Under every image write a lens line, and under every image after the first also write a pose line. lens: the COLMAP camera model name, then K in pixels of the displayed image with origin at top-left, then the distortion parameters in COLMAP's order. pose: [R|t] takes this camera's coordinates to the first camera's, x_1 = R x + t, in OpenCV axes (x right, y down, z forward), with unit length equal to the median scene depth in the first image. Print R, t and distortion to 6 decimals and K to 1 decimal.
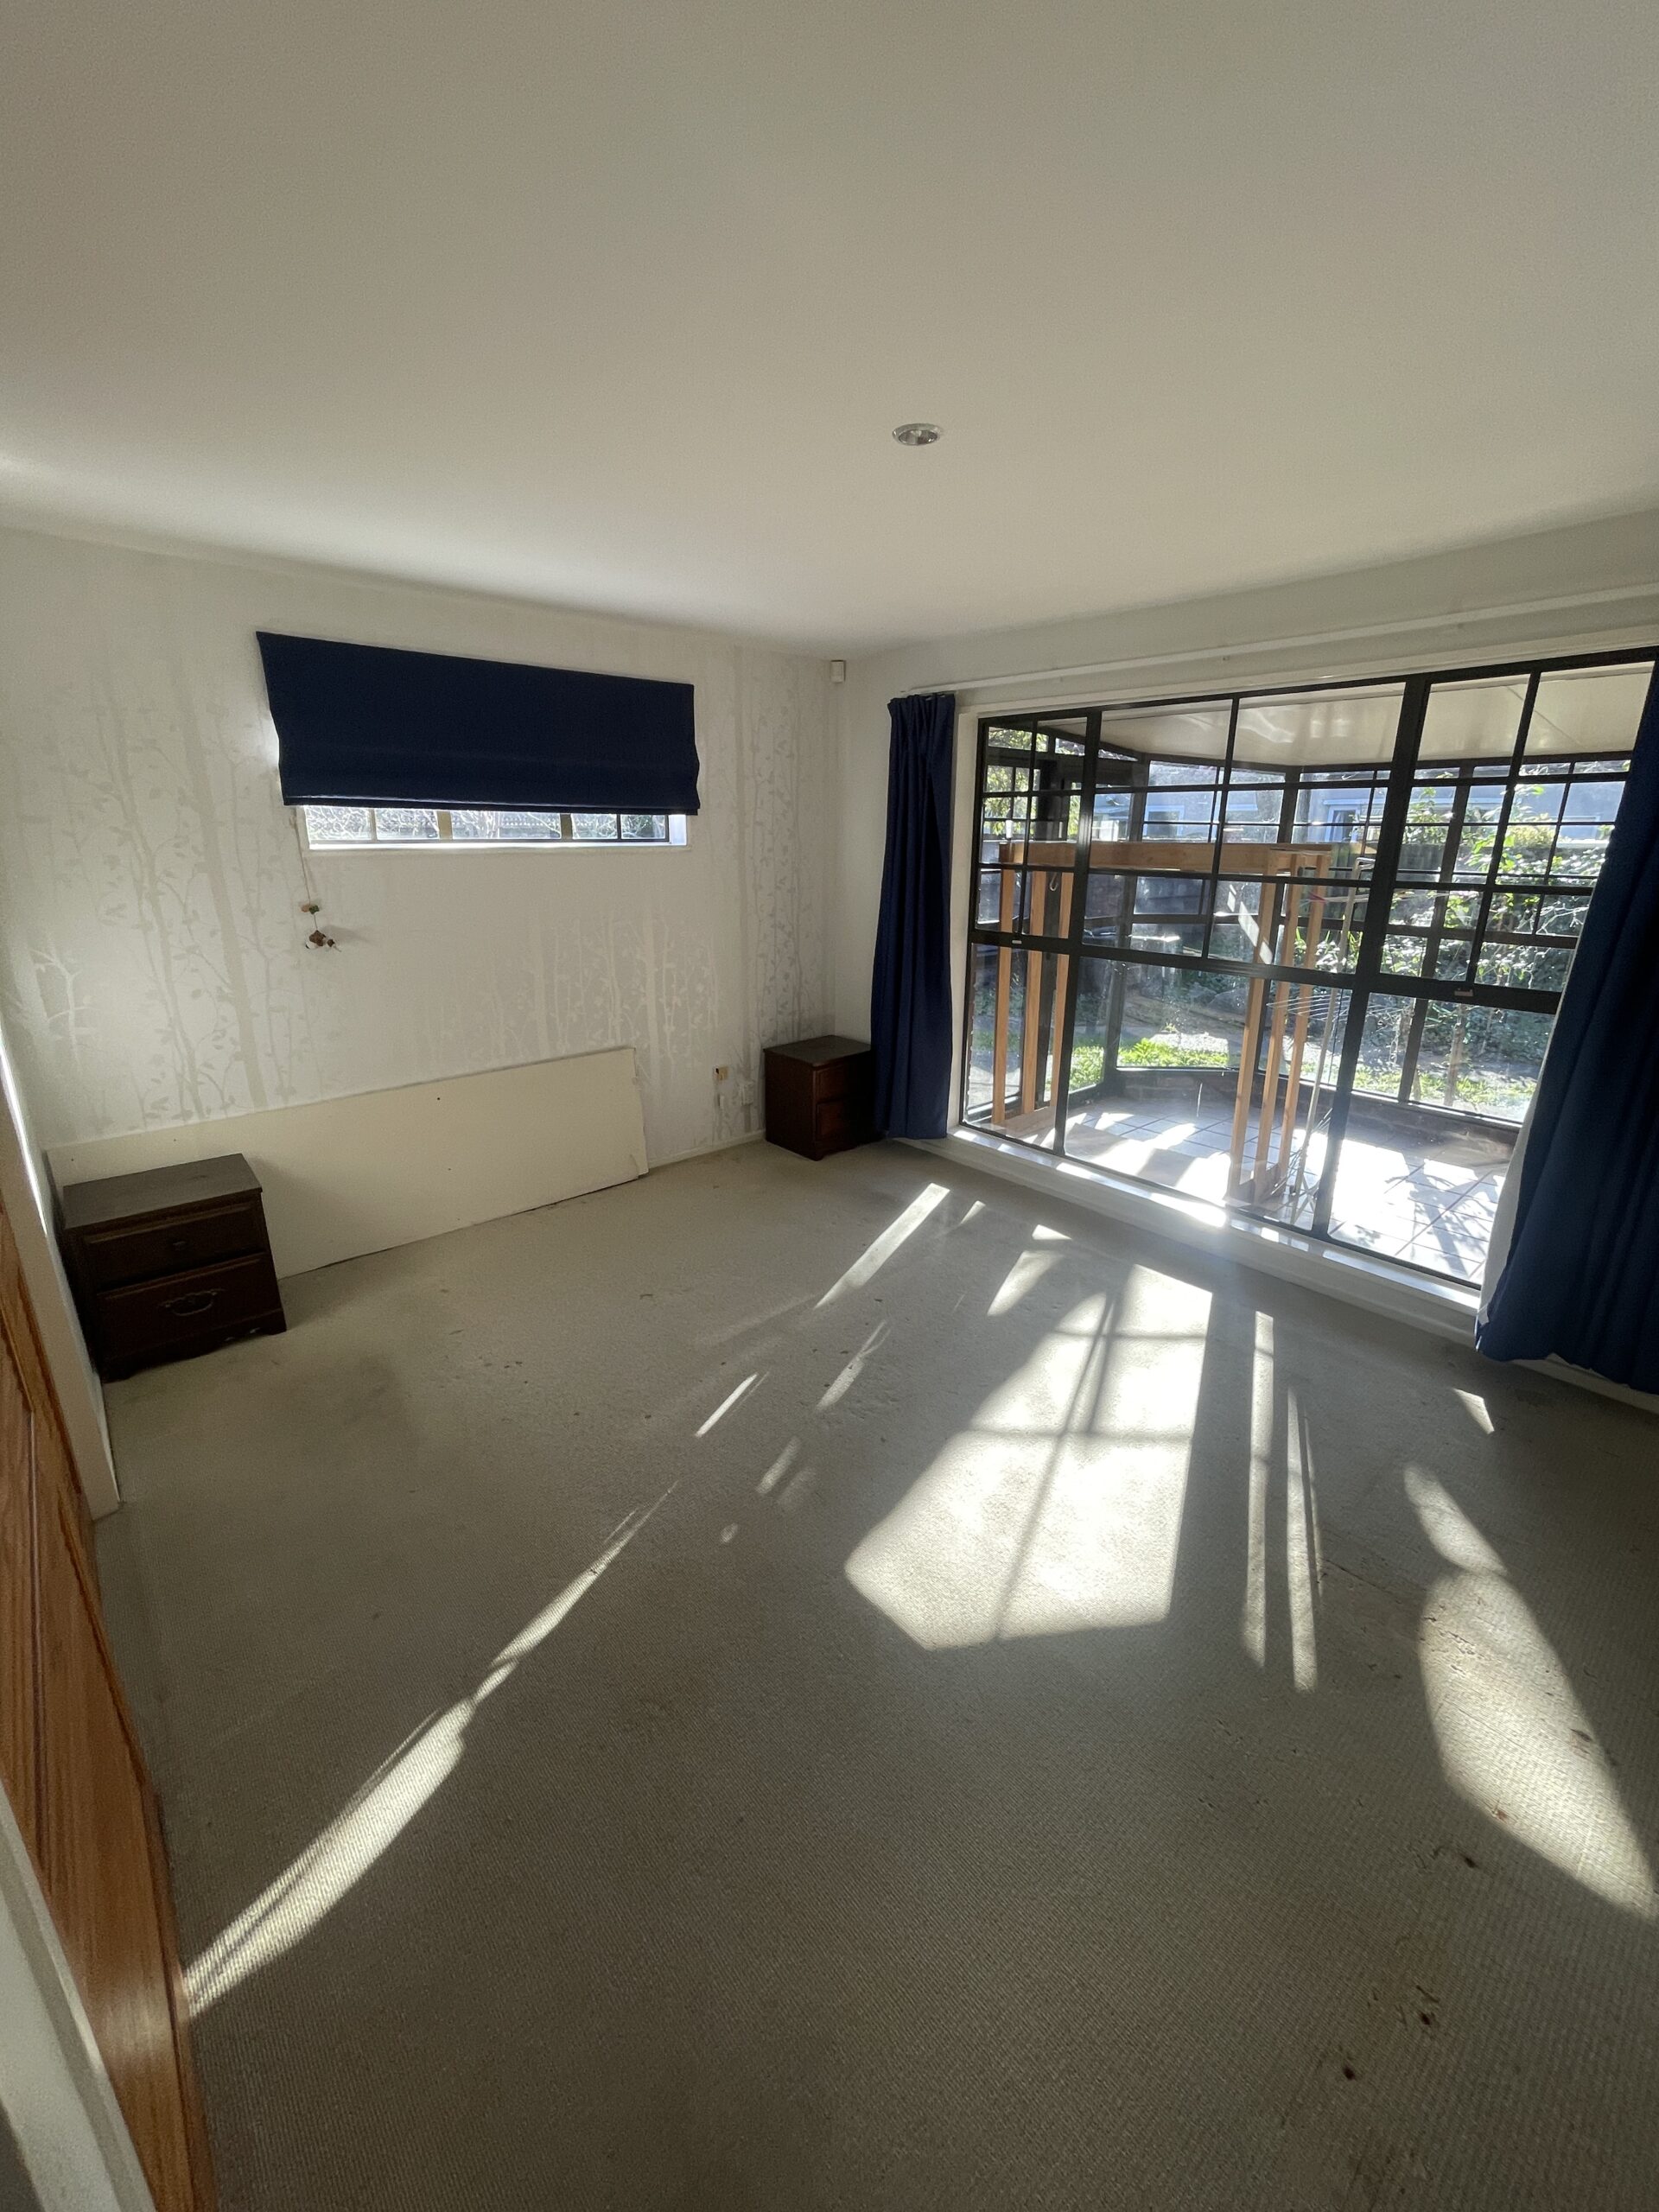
lens RADIAL K [[889.0, 0, 825.8], [0, 889.0, 1095.6], [0, 0, 1]] dist [-0.011624, 0.001065]
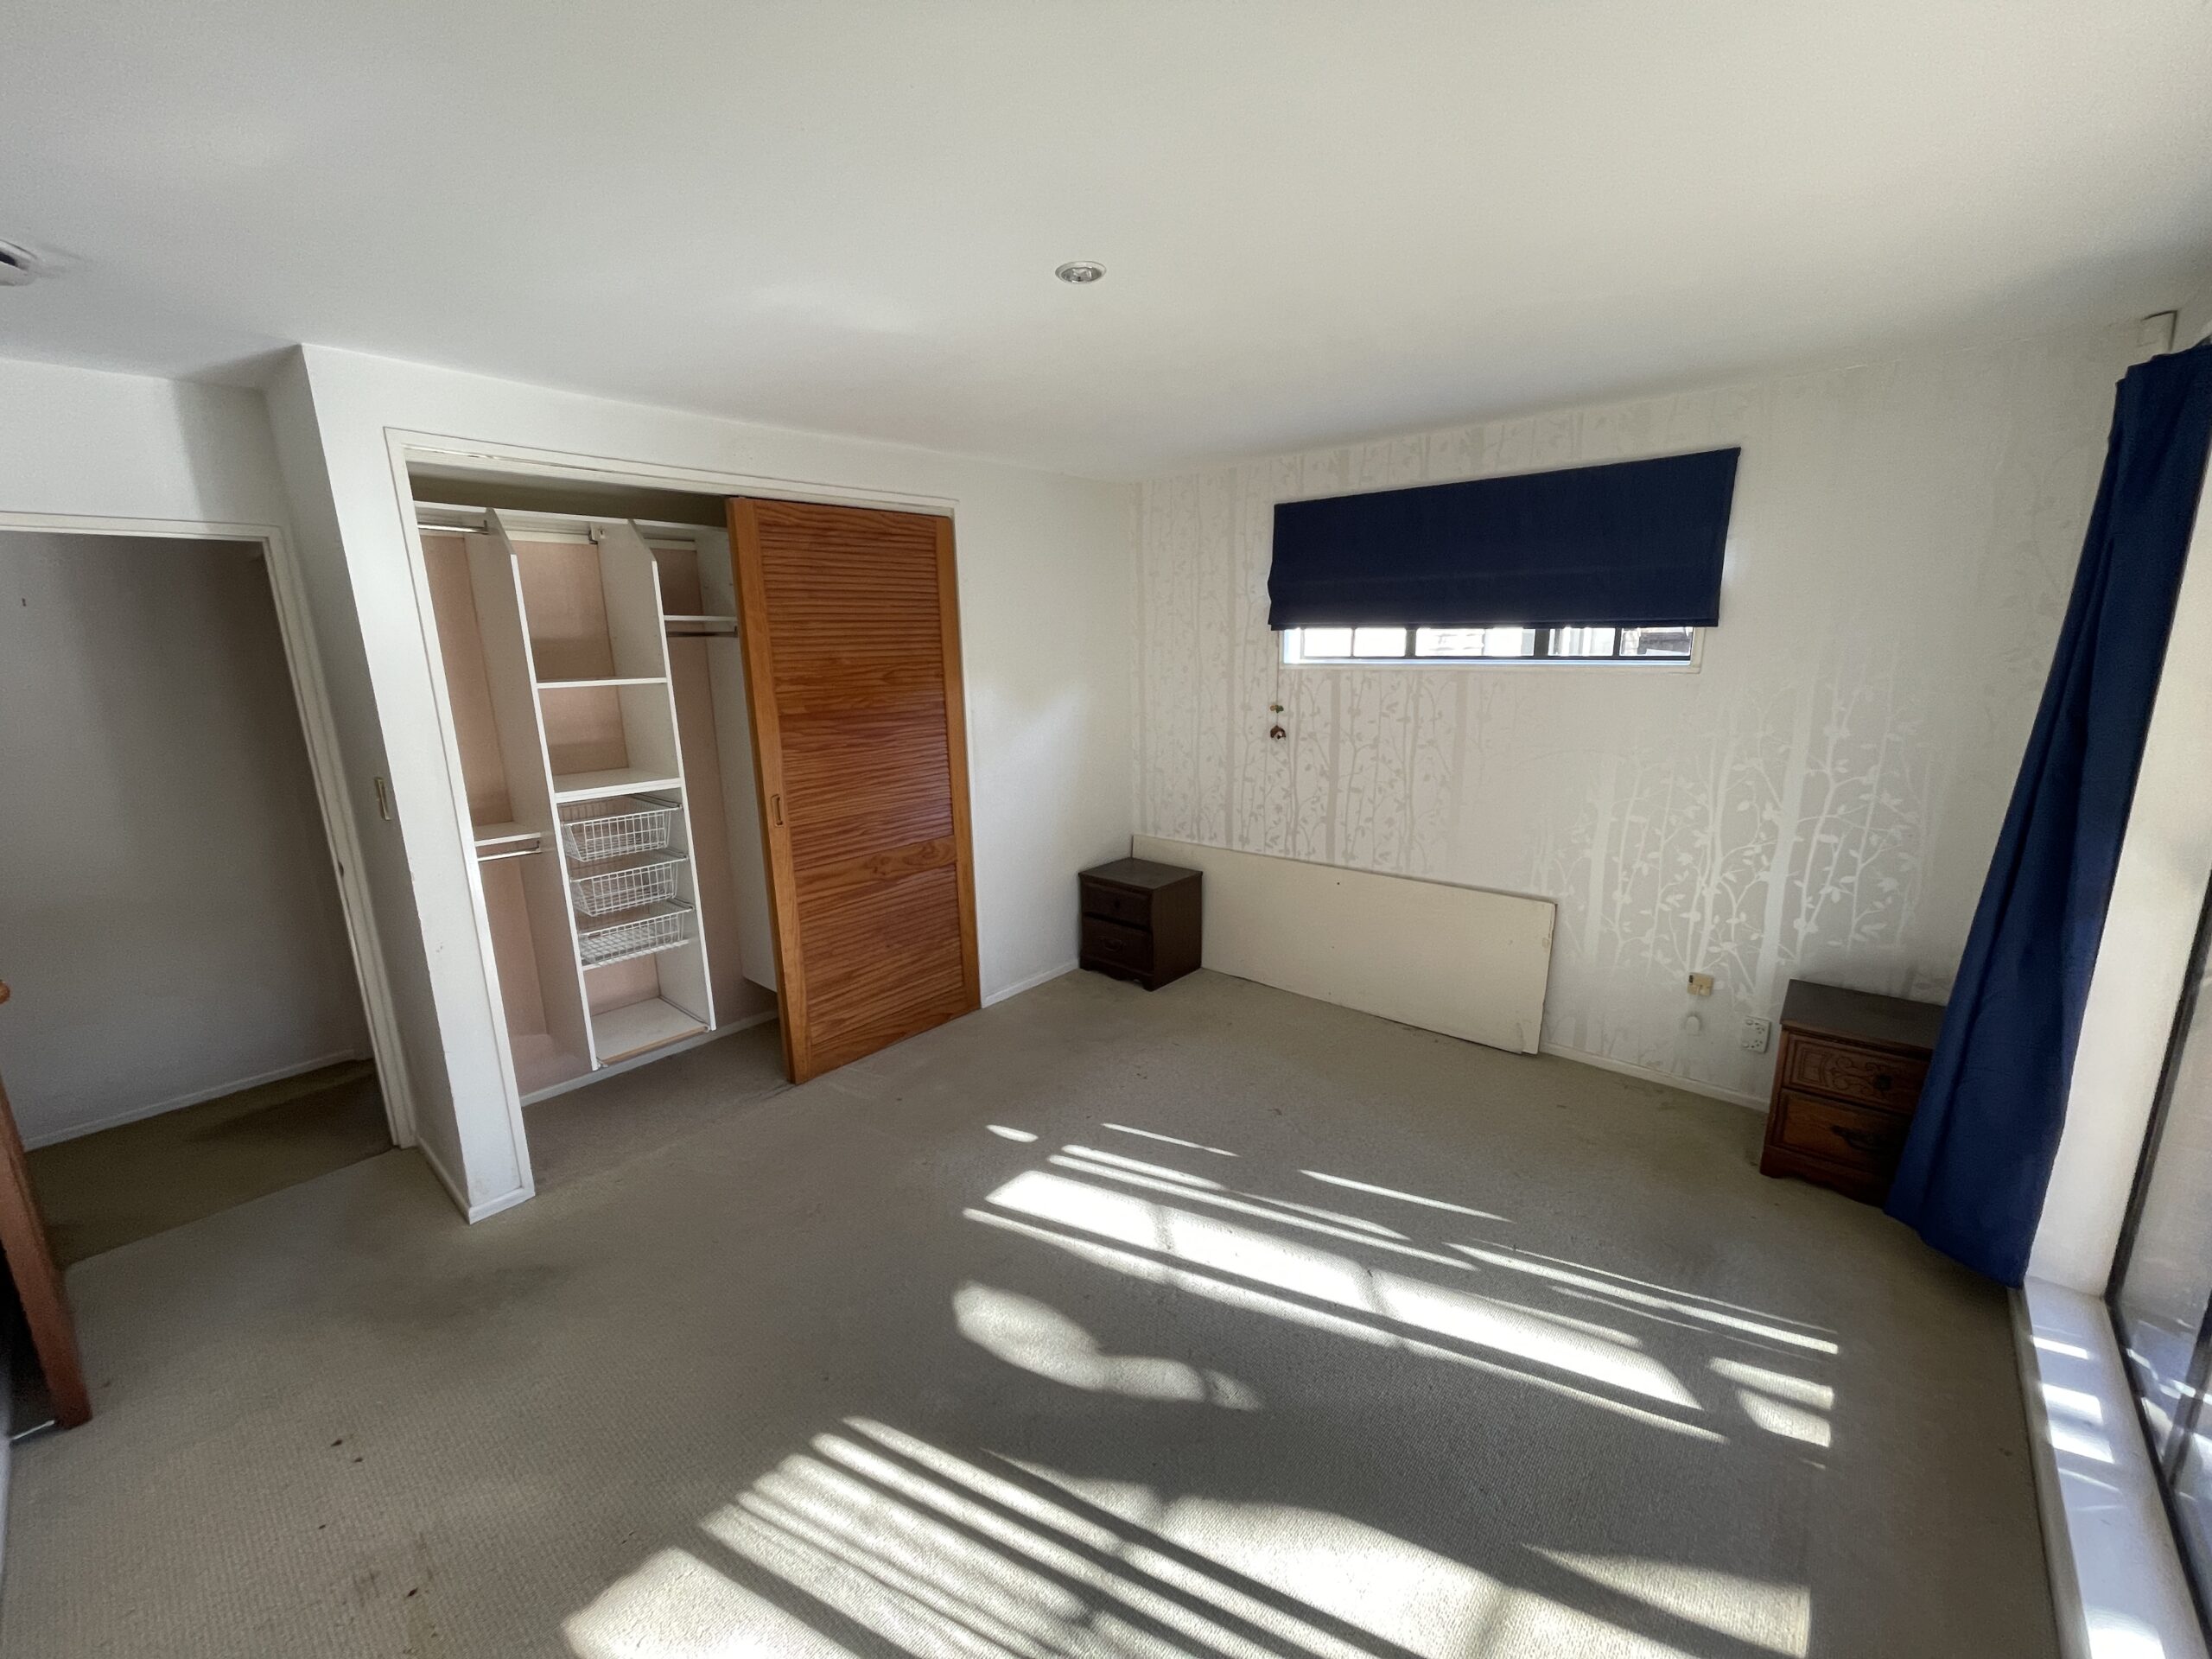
lens RADIAL K [[889.0, 0, 1103.7], [0, 889.0, 843.1], [0, 0, 1]] dist [-0.011624, 0.001065]
pose [[0.126688, 0.207367, -0.970025, 0.526197], [-0.274566, 0.947027, 0.166592, -0.130668], [0.953186, 0.245230, 0.176913, 0.441133]]
